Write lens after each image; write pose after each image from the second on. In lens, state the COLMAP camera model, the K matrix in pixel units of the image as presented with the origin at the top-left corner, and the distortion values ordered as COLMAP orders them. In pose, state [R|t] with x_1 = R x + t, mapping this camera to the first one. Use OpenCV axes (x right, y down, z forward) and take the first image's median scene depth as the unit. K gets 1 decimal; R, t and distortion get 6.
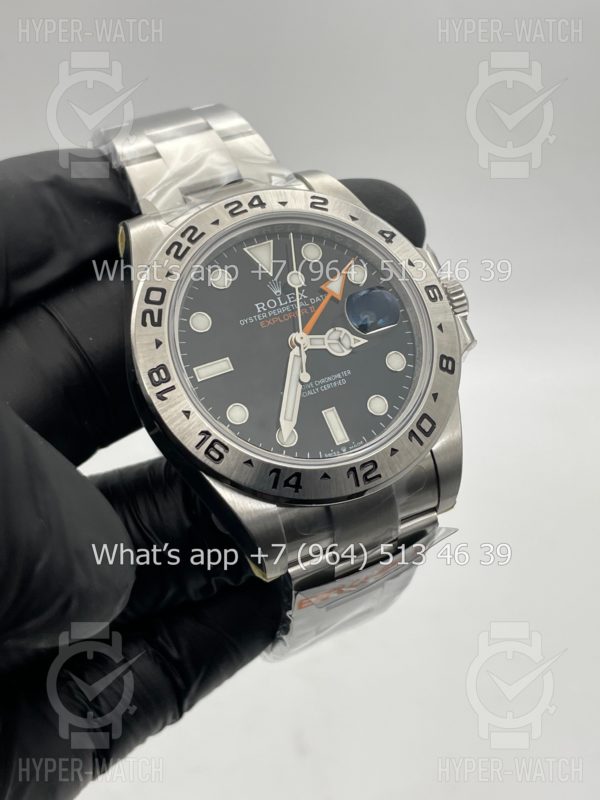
lens RADIAL K [[1236.8, 0, 300.0], [0, 1236.8, 400.0], [0, 0, 1]] dist [0.277836, 0.006950]
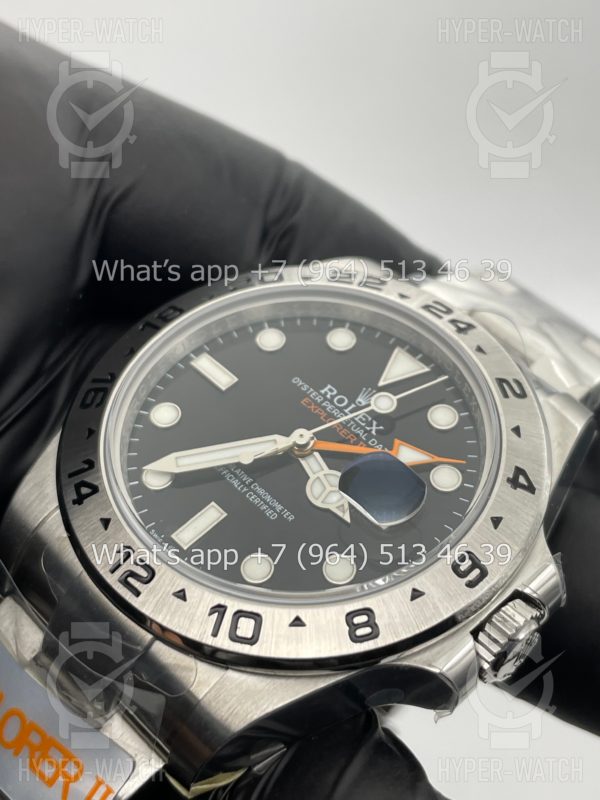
lens RADIAL K [[1255.6, 0, 300.0], [0, 1255.6, 400.0], [0, 0, 1]] dist [0.163249, 0.007812]
pose [[0.335175, 0.575739, -0.745776, 0.506360], [-0.851418, 0.524030, 0.021898, -0.074440], [0.403417, 0.627628, 0.665837, 0.519263]]
